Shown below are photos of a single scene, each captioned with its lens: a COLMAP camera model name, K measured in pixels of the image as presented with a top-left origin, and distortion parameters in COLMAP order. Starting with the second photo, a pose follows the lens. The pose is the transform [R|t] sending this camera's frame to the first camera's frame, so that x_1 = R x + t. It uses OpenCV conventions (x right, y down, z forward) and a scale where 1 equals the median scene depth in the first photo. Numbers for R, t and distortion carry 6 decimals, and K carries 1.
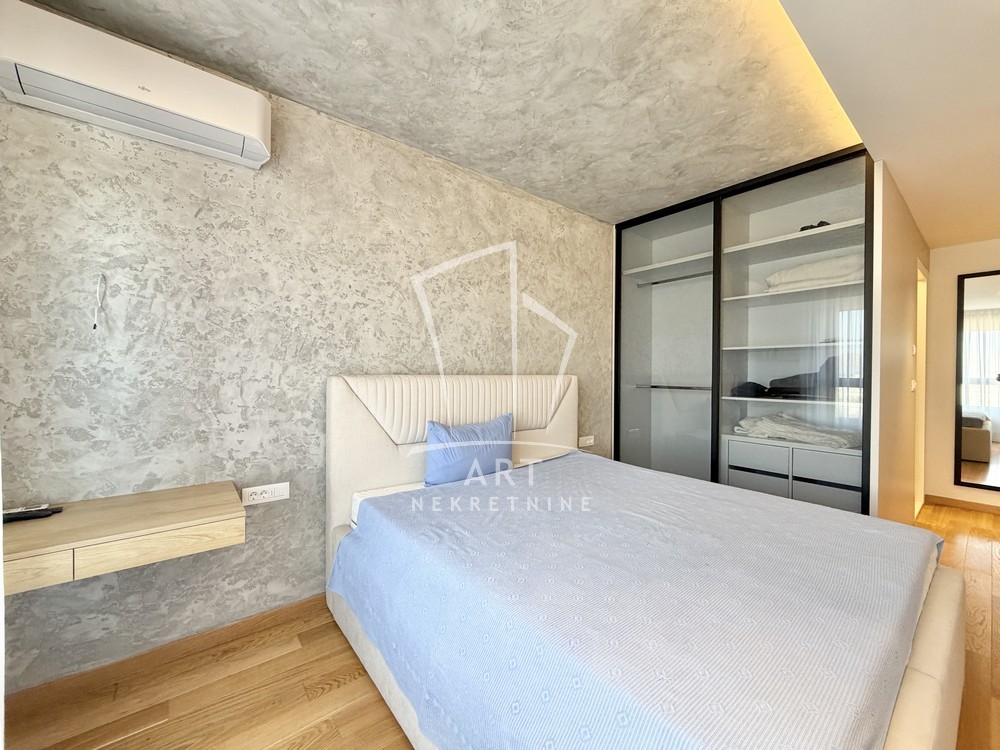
lens RADIAL K [[398.3, 0, 481.4], [0, 398.3, 374.0], [0, 0, 1]] dist [-0.001132, -0.000187]
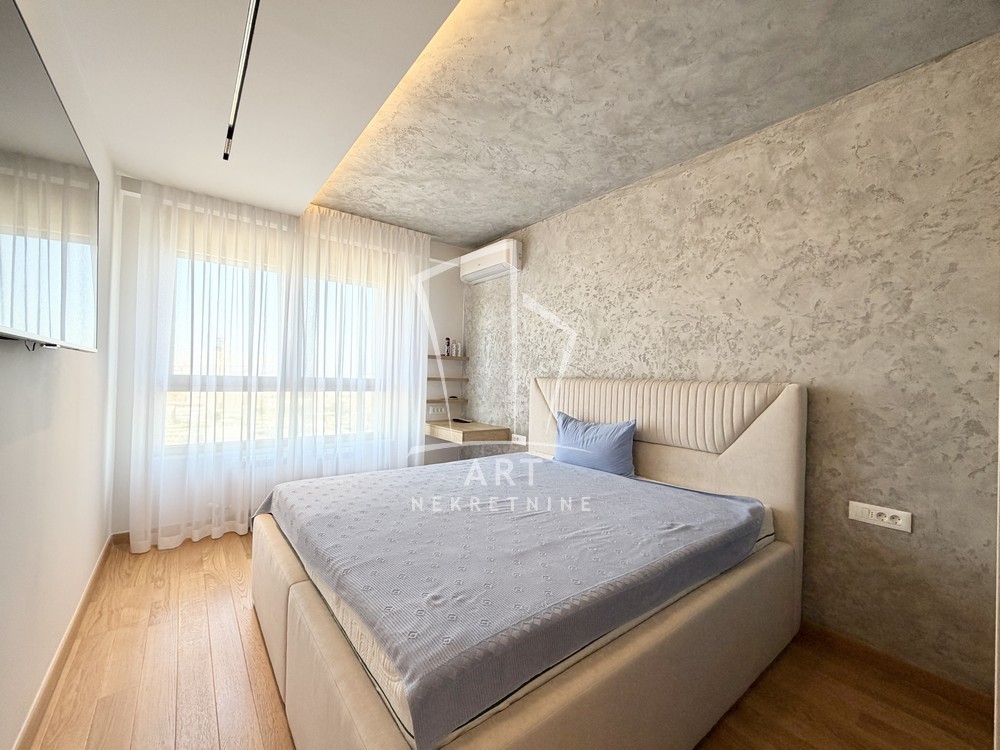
lens RADIAL K [[398.3, 0, 500.9], [0, 398.3, 373.9], [0, 0, 1]] dist [-0.001132, -0.000187]
pose [[0.012130, -0.013506, -0.999835, 1.256328], [-0.033775, 0.999333, -0.013909, 0.017023], [0.999356, 0.033938, 0.011665, 0.822863]]
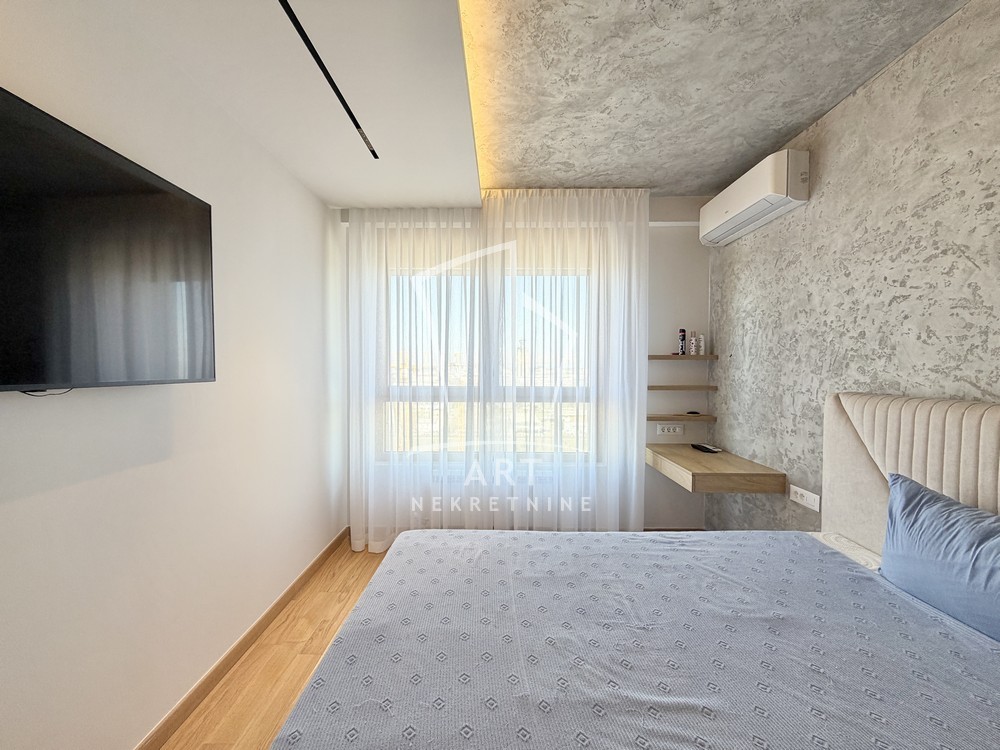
lens RADIAL K [[398.3, 0, 495.6], [0, 398.3, 376.2], [0, 0, 1]] dist [-0.001132, -0.000187]
pose [[-0.614806, 0.009955, -0.788616, 0.773952], [-0.014724, 0.999601, 0.024098, -0.041163], [0.788541, 0.026427, -0.614414, 0.927435]]
